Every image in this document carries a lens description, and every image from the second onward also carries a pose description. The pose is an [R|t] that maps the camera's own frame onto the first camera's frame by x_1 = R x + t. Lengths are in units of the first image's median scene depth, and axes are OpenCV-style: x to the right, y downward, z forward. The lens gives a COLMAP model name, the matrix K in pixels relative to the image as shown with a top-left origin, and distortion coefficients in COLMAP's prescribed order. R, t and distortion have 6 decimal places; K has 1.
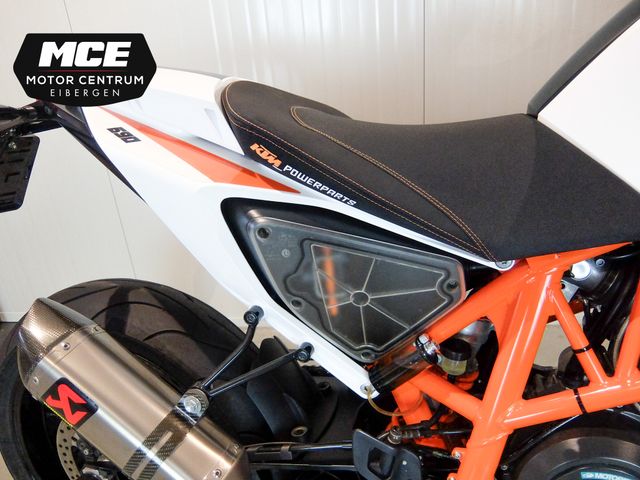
lens RADIAL K [[490.3, 0, 316.4], [0, 490.3, 235.0], [0, 0, 1]] dist [-0.039281, 0.019099]
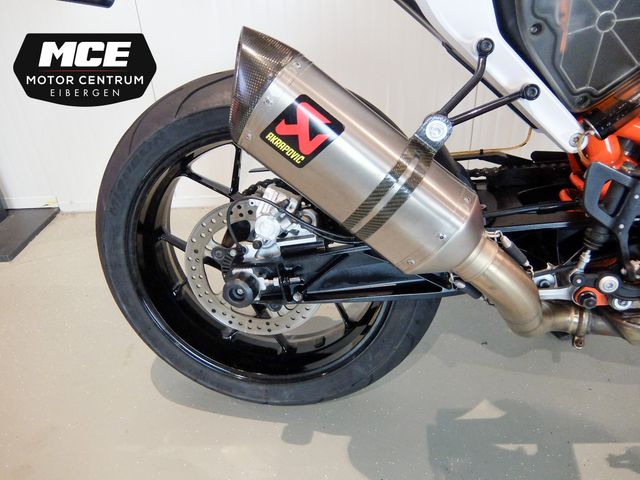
lens RADIAL K [[490.3, 0, 326.4], [0, 490.3, 236.0], [0, 0, 1]] dist [-0.039281, 0.019099]
pose [[0.990363, -0.023876, 0.136424, -0.568892], [0.008732, 0.993833, 0.110545, 0.420512], [-0.138222, -0.108288, 0.984463, 0.092466]]
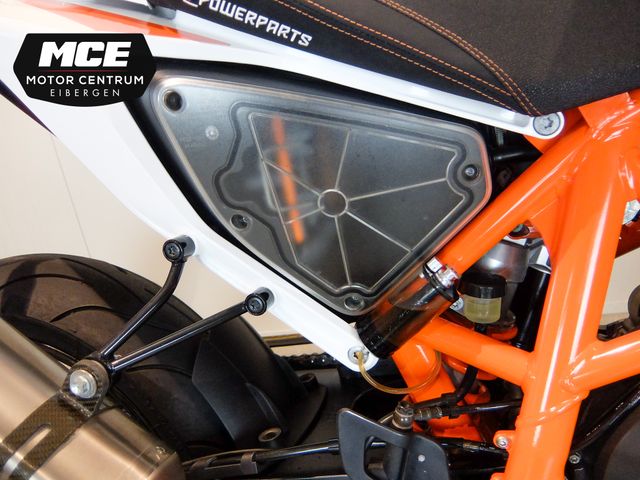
lens RADIAL K [[490.3, 0, 314.8], [0, 490.3, 237.9], [0, 0, 1]] dist [-0.039281, 0.019099]
pose [[0.997759, -0.066854, -0.002786, 0.060979], [0.066432, 0.994718, -0.078255, 0.215800], [0.008003, 0.077895, 0.996929, 0.332410]]
